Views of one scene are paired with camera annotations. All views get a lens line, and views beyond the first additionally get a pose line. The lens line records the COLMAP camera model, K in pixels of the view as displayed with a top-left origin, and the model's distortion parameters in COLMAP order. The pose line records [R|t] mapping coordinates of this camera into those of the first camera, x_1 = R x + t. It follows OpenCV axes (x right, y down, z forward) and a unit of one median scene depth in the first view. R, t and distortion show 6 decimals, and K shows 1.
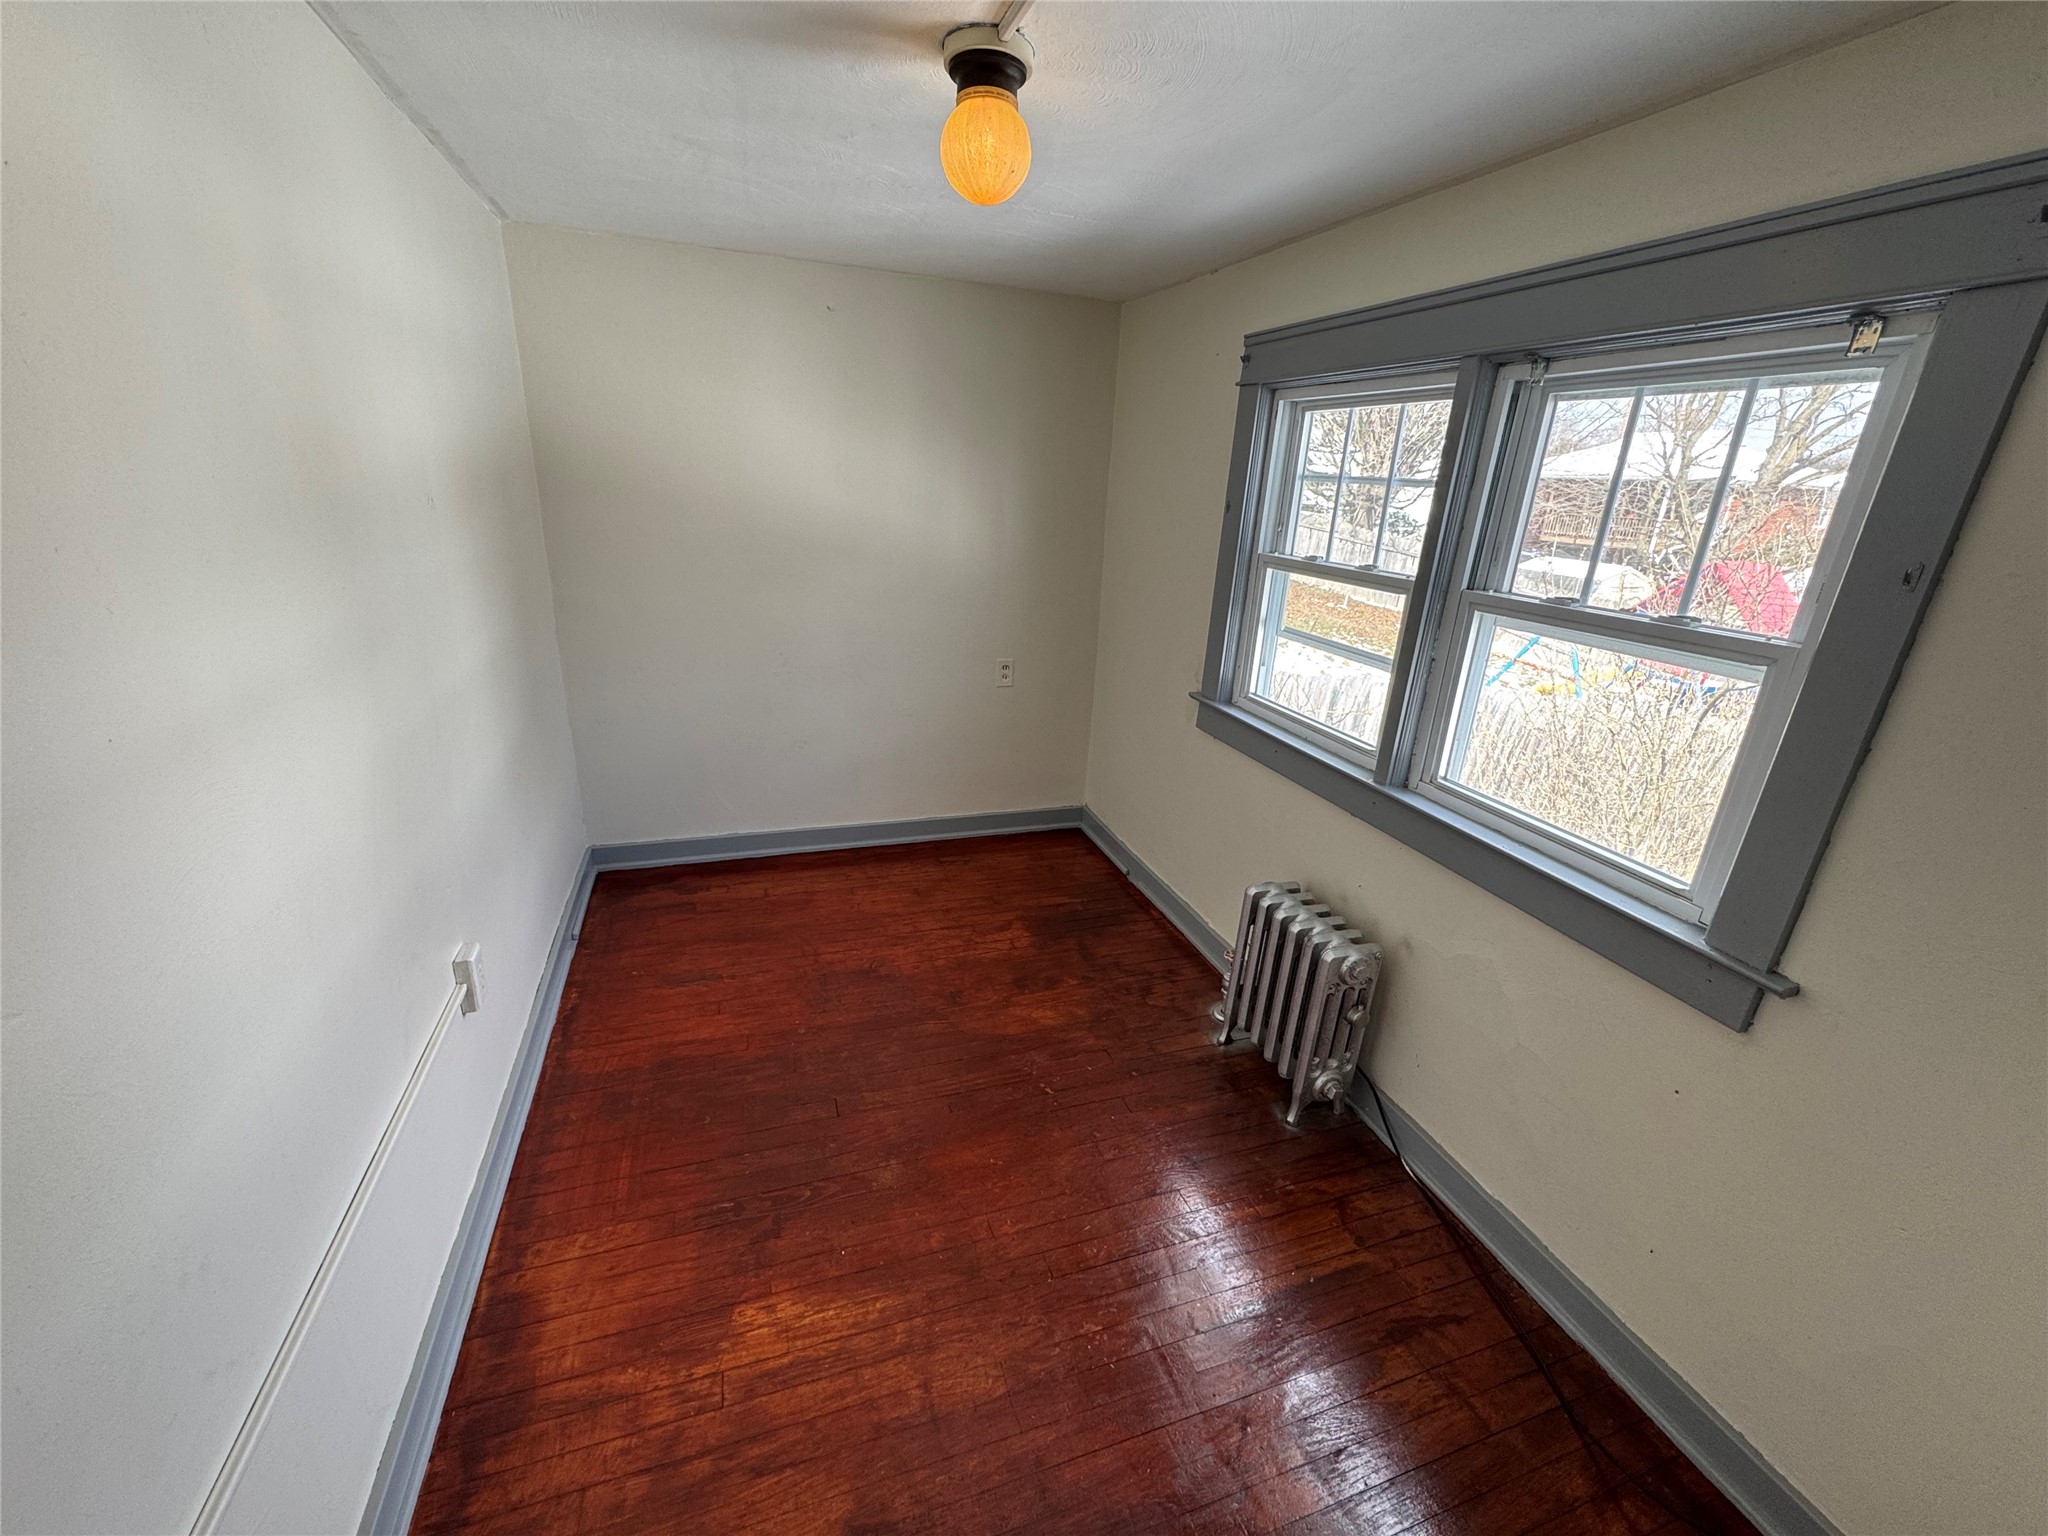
lens RADIAL K [[816.3, 0, 1022.9], [0, 816.3, 761.1], [0, 0, 1]] dist [-0.001497, 0.000204]
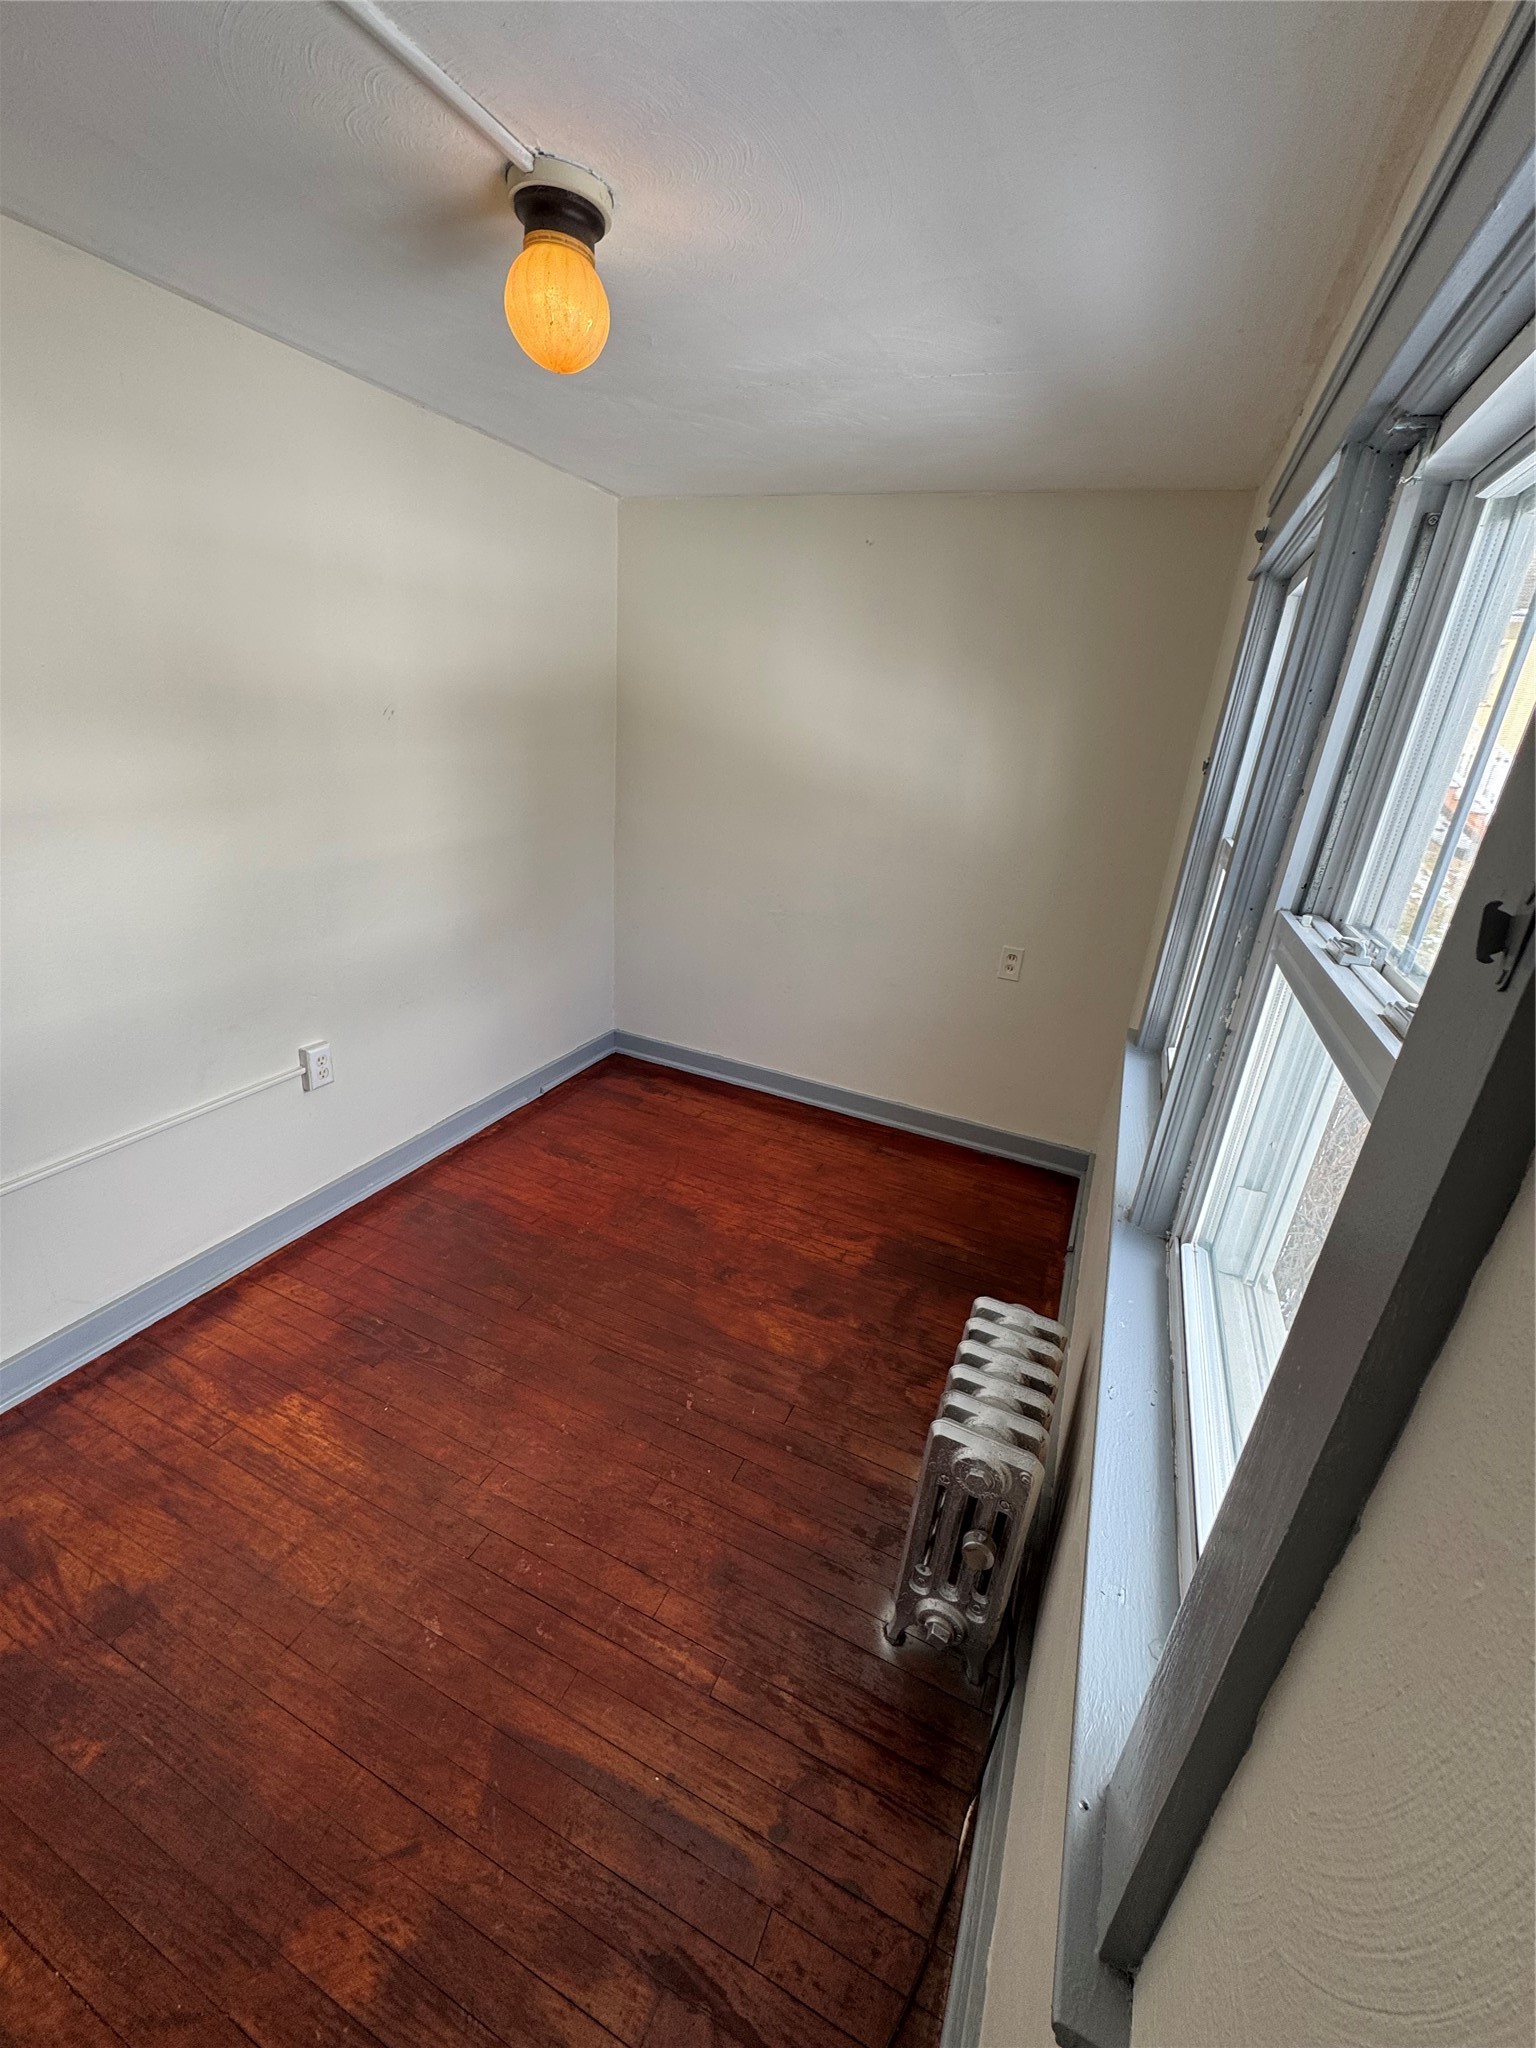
lens RADIAL K [[816.3, 0, 776.7], [0, 816.3, 1021.9], [0, 0, 1]] dist [-0.001497, 0.000204]
pose [[0.734306, 0.250618, -0.630860, 0.578276], [-0.263505, 0.961712, 0.075340, -0.084723], [0.625587, 0.110912, 0.772230, 0.357274]]
